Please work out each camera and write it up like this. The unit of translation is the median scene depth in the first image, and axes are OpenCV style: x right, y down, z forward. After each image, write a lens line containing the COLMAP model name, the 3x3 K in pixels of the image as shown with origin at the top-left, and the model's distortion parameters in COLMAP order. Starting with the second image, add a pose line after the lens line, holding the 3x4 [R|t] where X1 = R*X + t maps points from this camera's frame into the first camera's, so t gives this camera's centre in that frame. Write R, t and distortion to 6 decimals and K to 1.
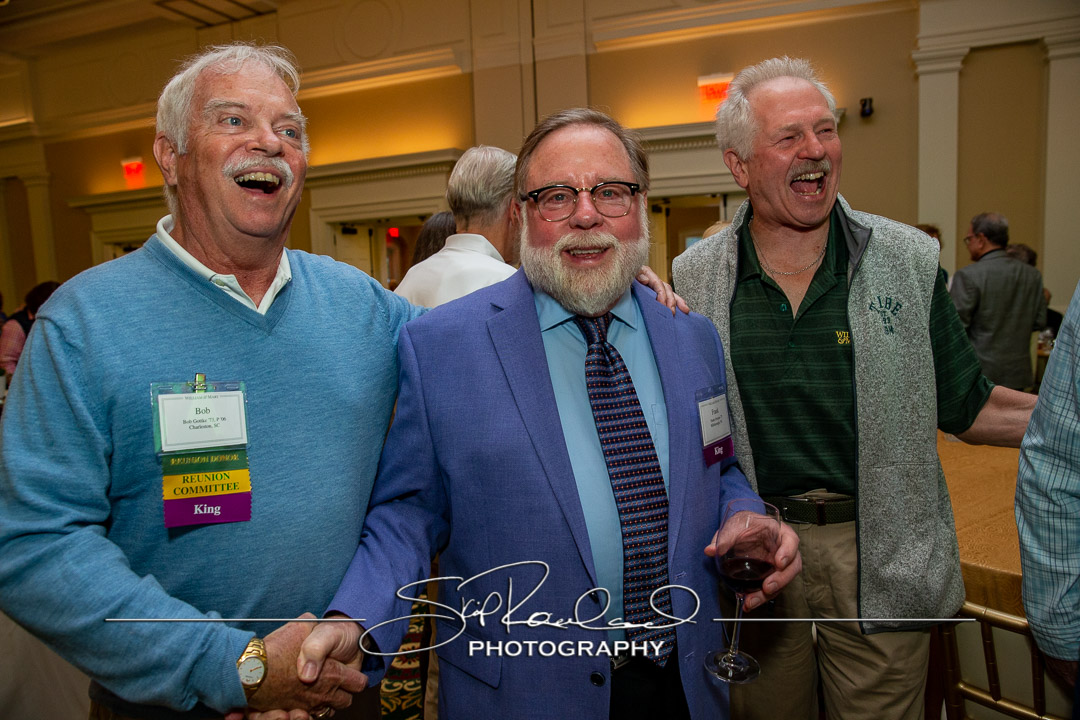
lens RADIAL K [[711.0, 0, 540.0], [0, 711.0, 360.0], [0, 0, 1]] dist [-0.106861, 0.066723]
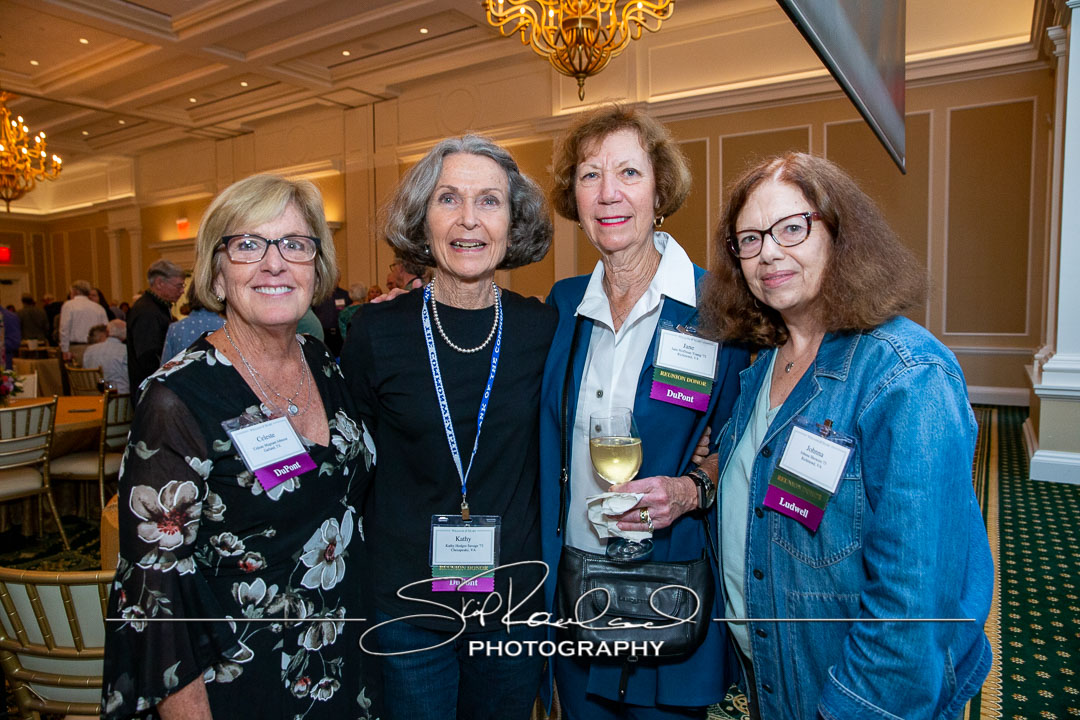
lens RADIAL K [[711.0, 0, 540.0], [0, 711.0, 360.0], [0, 0, 1]] dist [-0.106861, 0.066723]
pose [[0.969637, 0.063466, -0.236168, 0.727826], [-0.073848, 0.996642, -0.035370, 0.028781], [0.233130, 0.051736, 0.971068, -0.405961]]
